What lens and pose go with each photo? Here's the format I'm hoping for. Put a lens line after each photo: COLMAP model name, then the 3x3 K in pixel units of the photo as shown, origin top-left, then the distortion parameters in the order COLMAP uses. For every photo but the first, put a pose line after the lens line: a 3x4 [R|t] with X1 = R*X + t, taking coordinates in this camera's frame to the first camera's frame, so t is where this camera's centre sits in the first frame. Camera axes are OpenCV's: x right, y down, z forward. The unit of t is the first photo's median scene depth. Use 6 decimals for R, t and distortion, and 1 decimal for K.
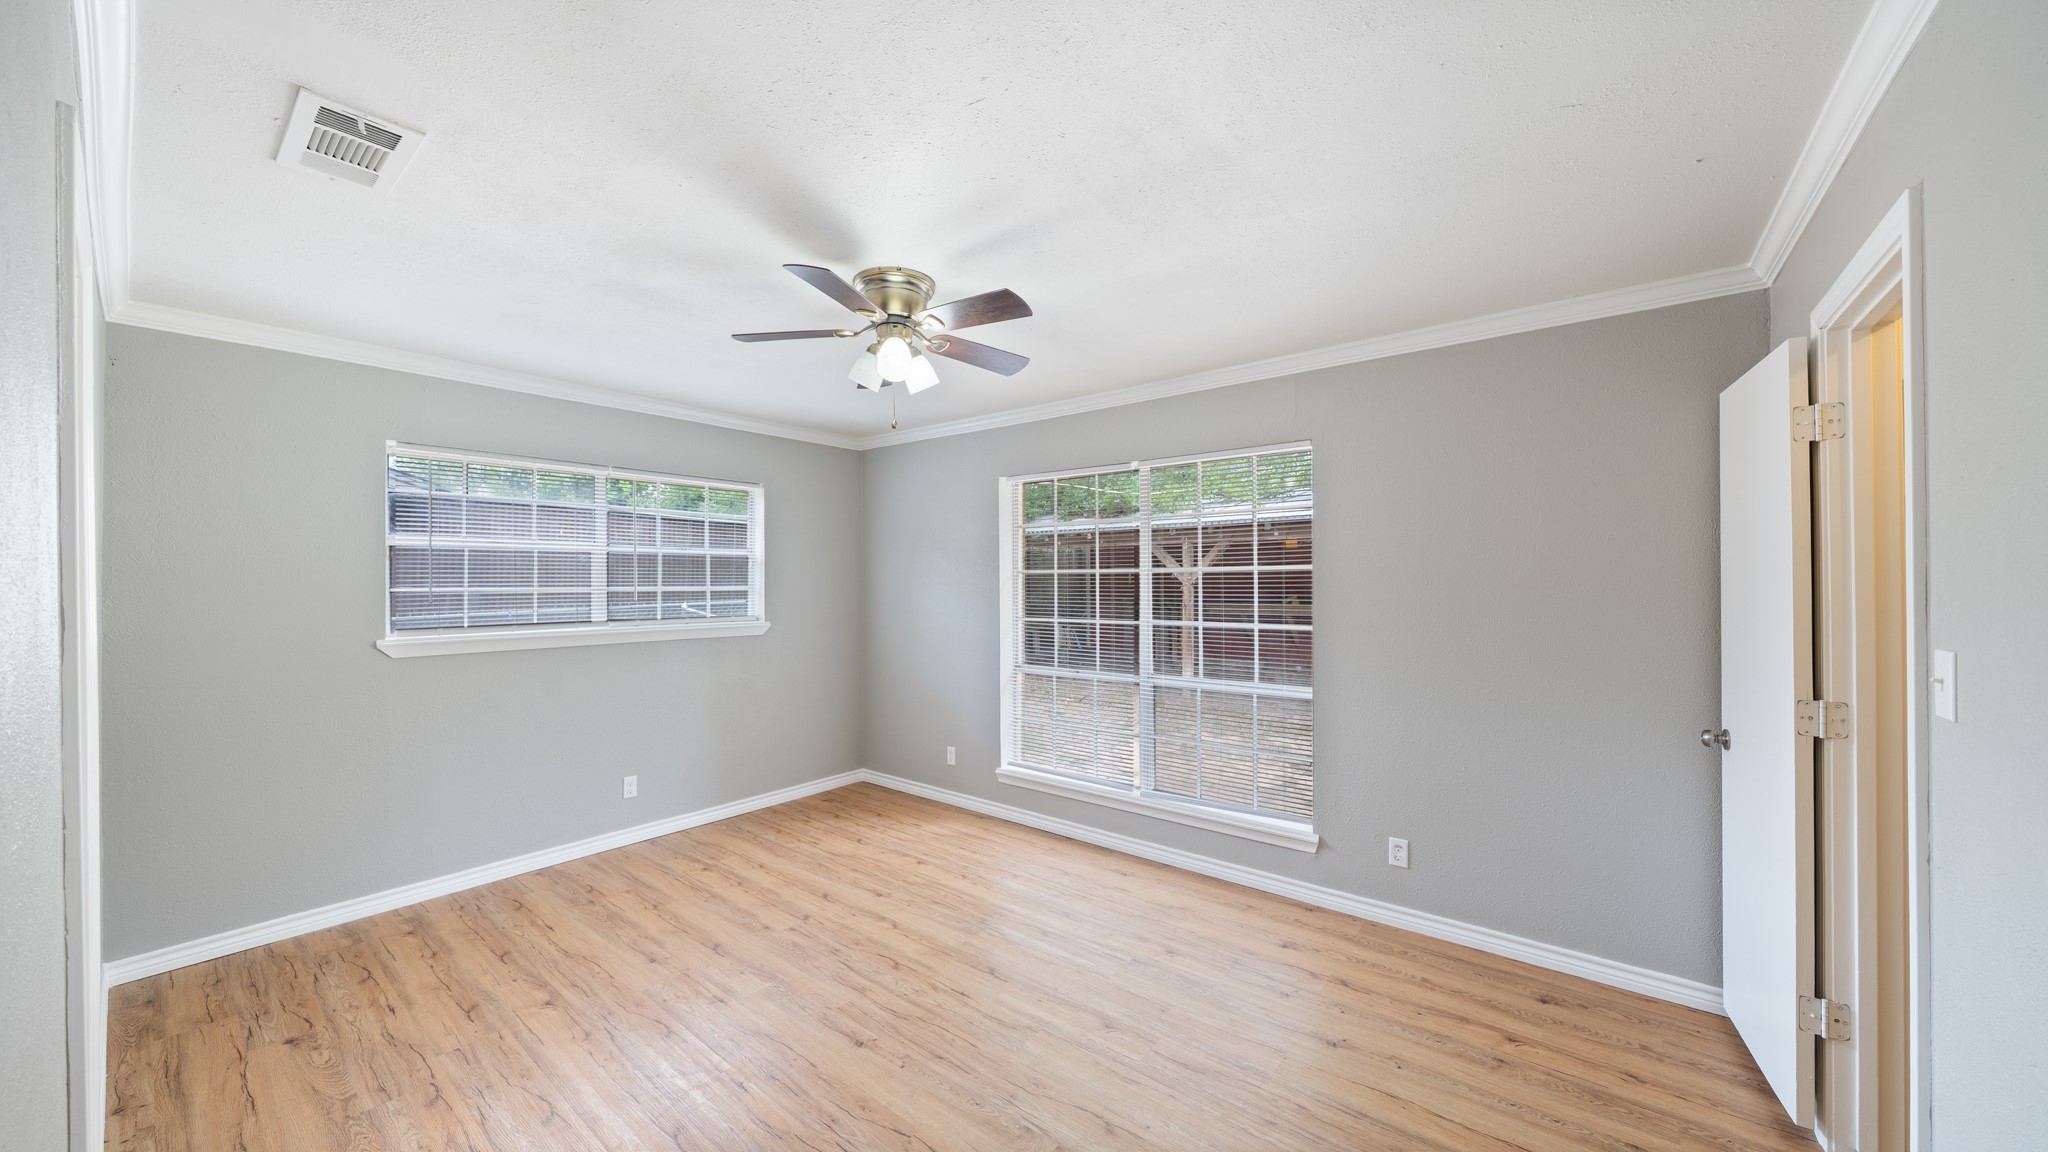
lens RADIAL K [[706.9, 0, 1032.9], [0, 706.9, 581.4], [0, 0, 1]] dist [-0.011381, 0.000776]
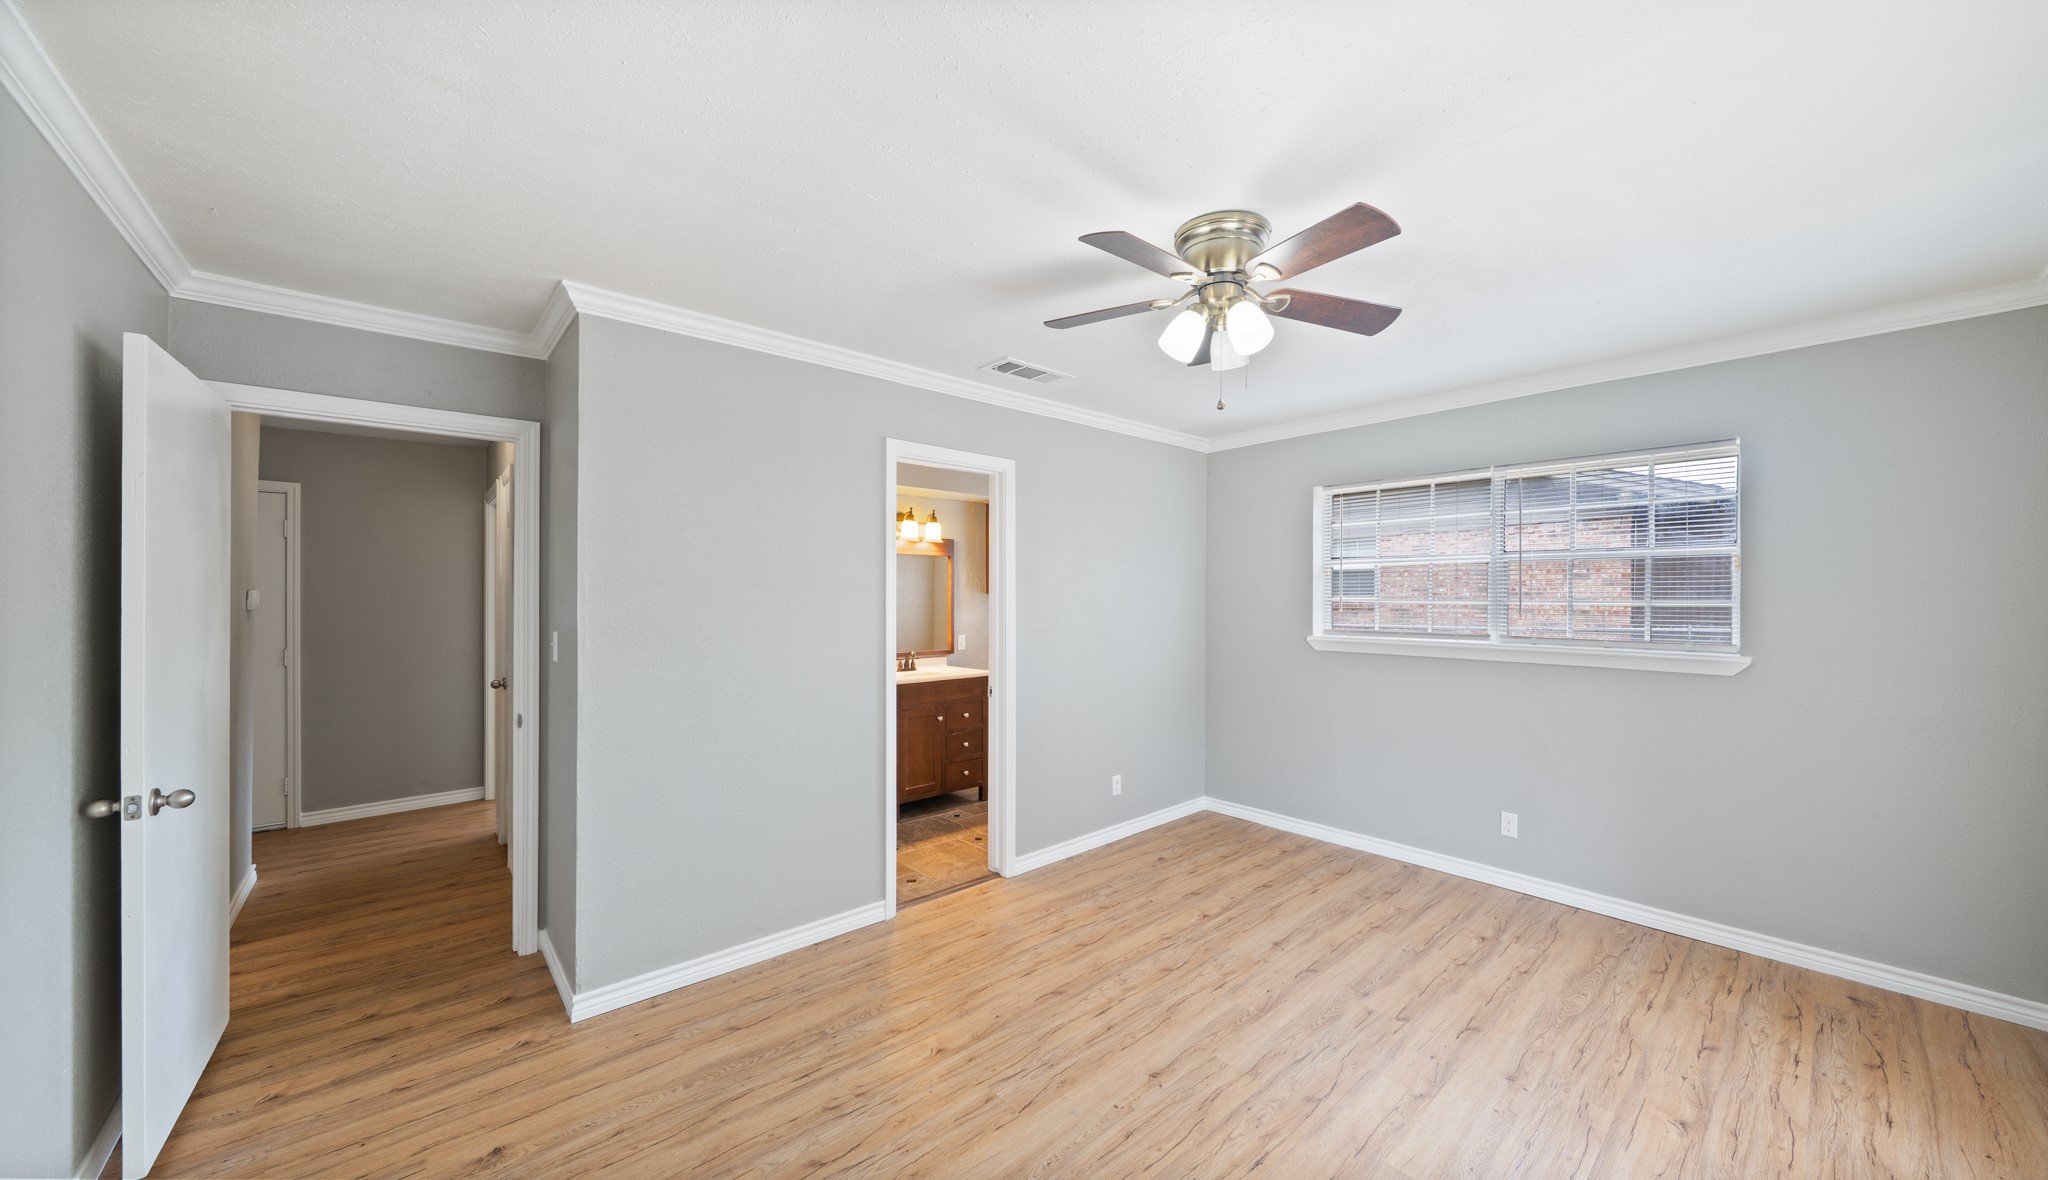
lens RADIAL K [[711.0, 0, 1028.6], [0, 711.0, 587.0], [0, 0, 1]] dist [-0.008857, -0.000127]
pose [[-0.174659, -0.006282, -0.984609, 0.485099], [-0.003477, 0.999977, -0.005763, 0.000079], [0.984623, 0.002417, -0.174677, 0.658012]]
